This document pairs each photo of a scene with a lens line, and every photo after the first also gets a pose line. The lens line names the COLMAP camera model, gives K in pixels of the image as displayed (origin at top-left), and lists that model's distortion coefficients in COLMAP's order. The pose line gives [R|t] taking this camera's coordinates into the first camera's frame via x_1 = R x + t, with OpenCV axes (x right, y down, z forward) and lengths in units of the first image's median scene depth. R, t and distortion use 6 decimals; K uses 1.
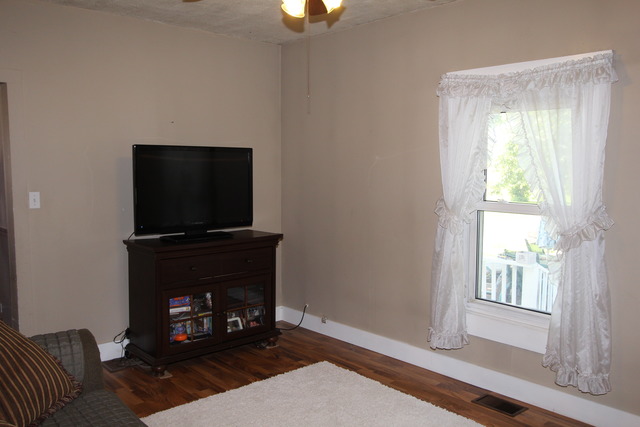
lens RADIAL K [[540.4, 0, 320.0], [0, 540.4, 213.5], [0, 0, 1]] dist [0.004910, 0.004203]
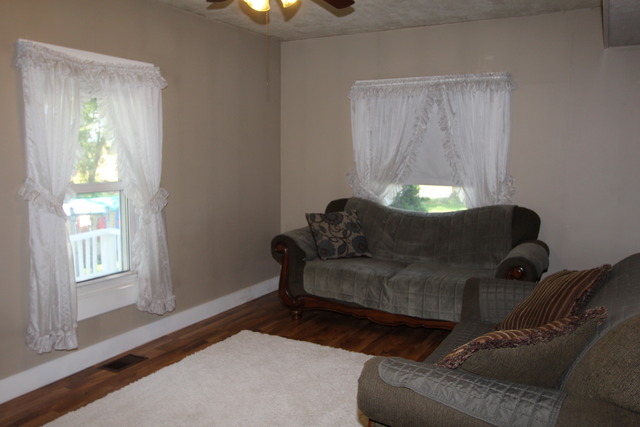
lens RADIAL K [[540.4, 0, 320.0], [0, 540.4, 213.5], [0, 0, 1]] dist [0.004910, 0.004203]
pose [[-0.329394, -0.120585, 0.936461, -0.818183], [0.075504, 0.985271, 0.153428, -0.092019], [-0.941169, 0.121244, -0.315438, 0.939926]]
